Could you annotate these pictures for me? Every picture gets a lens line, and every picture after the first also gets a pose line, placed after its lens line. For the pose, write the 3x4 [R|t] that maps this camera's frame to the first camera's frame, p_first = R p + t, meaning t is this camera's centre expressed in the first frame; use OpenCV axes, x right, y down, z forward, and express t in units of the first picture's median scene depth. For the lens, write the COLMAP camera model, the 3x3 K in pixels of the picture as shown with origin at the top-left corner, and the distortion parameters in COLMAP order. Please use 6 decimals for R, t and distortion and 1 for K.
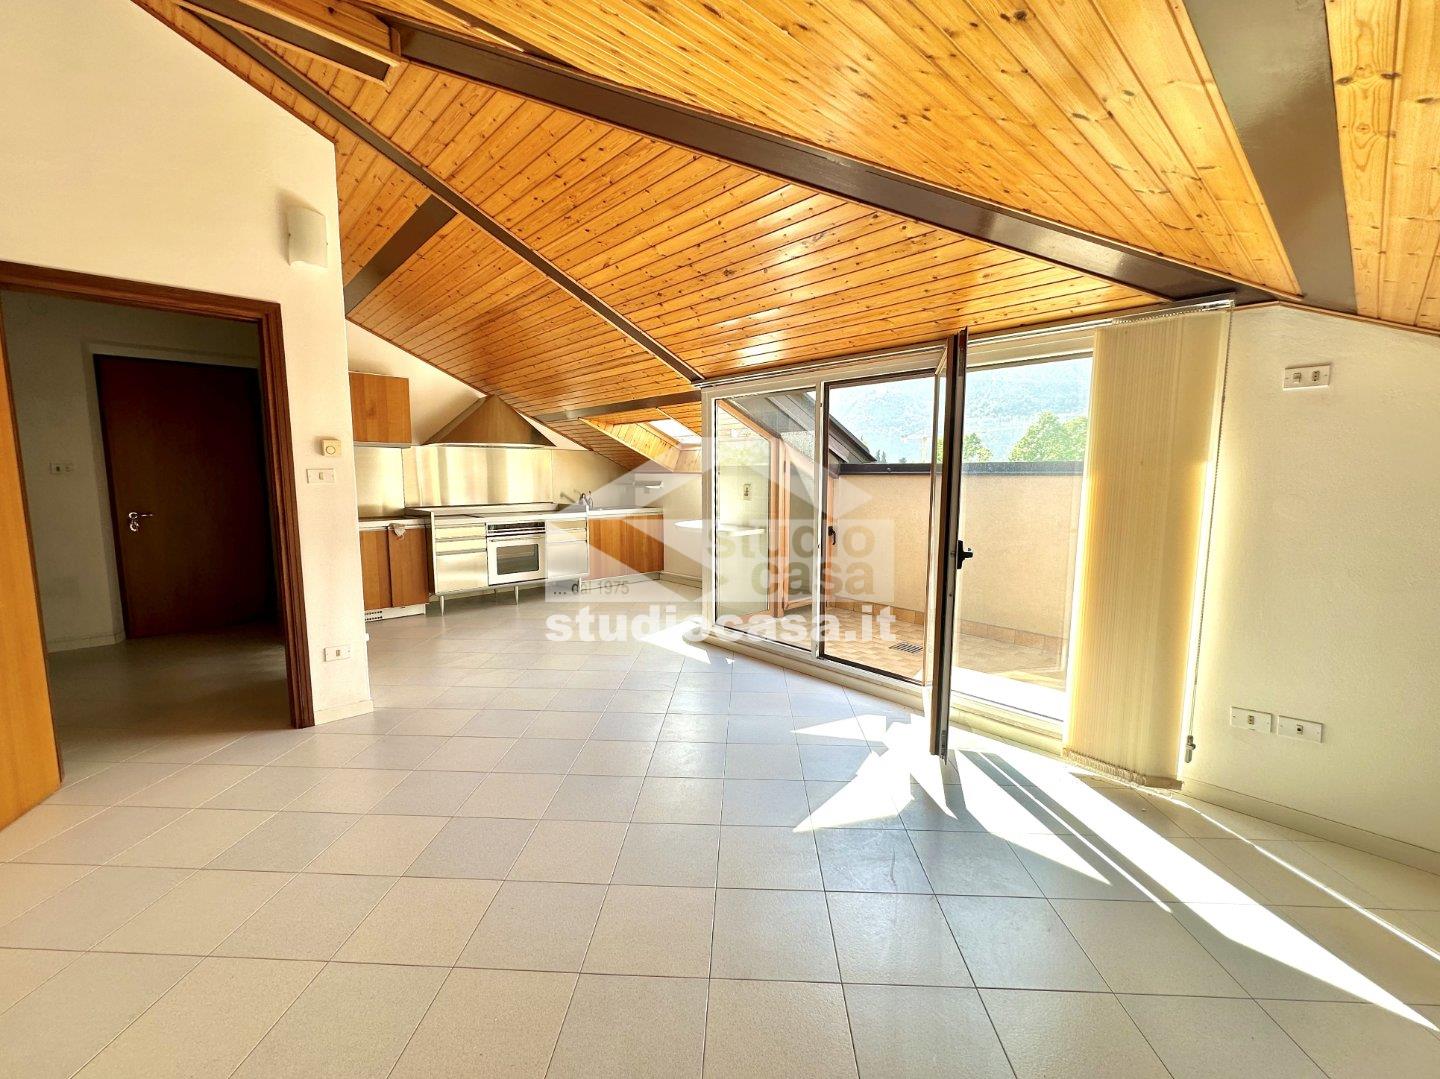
lens RADIAL K [[598.9, 0, 716.6], [0, 598.9, 541.2], [0, 0, 1]] dist [-0.000737, 0.000118]
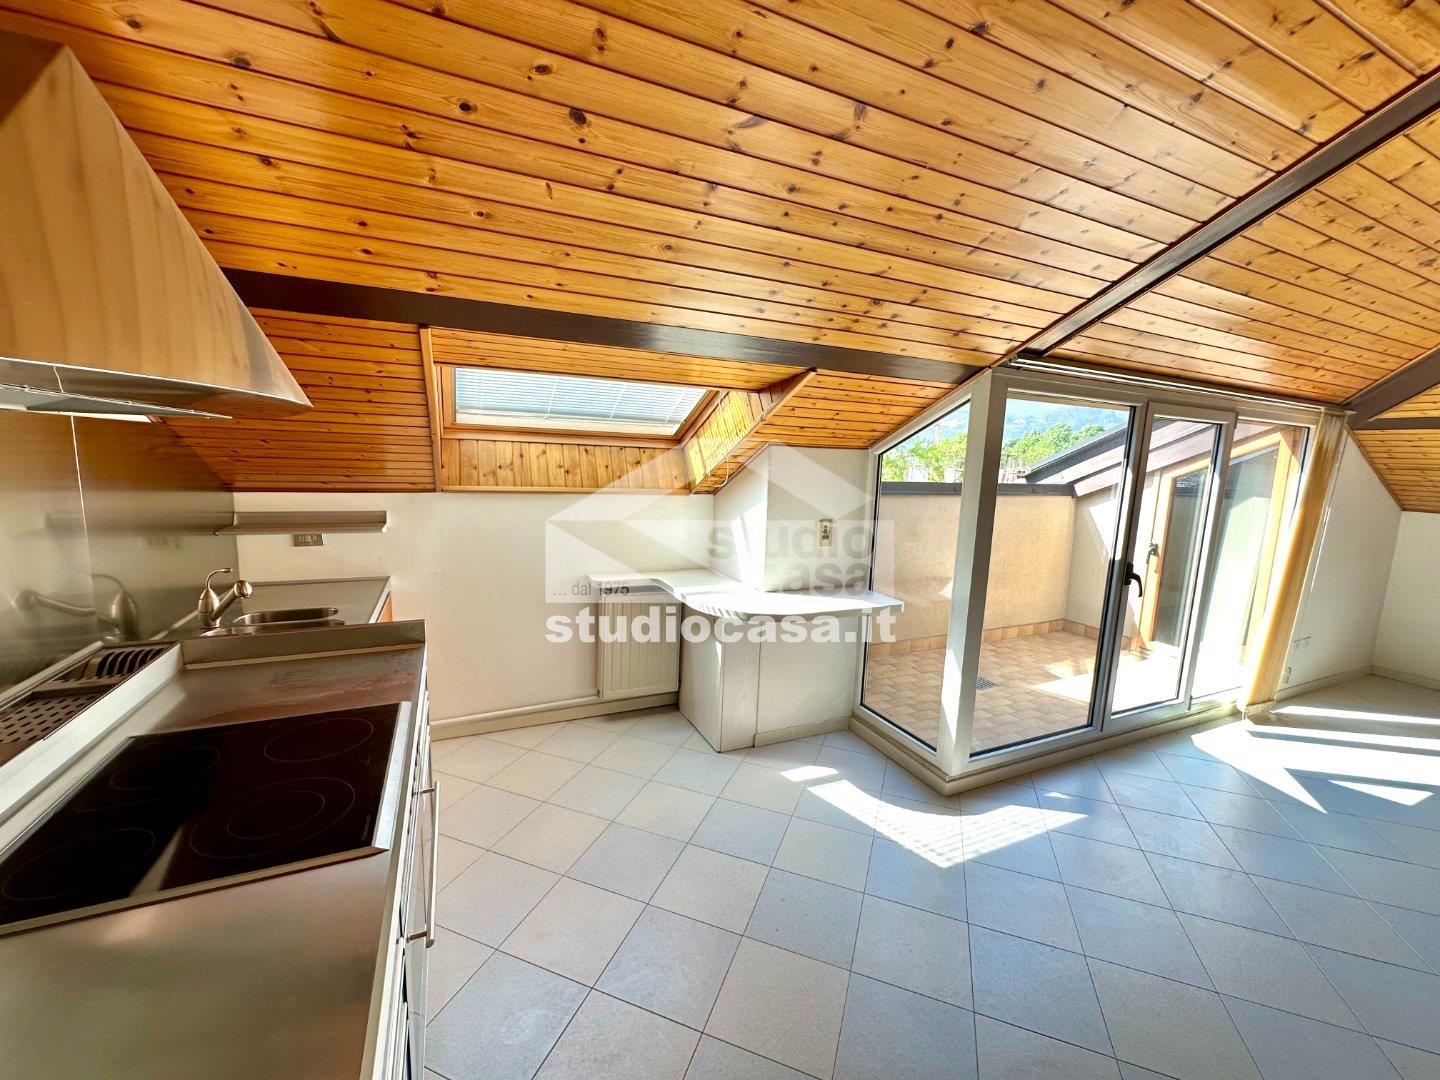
lens RADIAL K [[573.7, 0, 720.0], [0, 573.7, 540.0], [0, 0, 1]] dist [-0.001008, 0.000253]
pose [[0.305467, -0.123892, 0.944108, -0.790778], [0.076424, 0.991491, 0.105383, -0.213782], [-0.949131, 0.039961, 0.312336, 1.364919]]
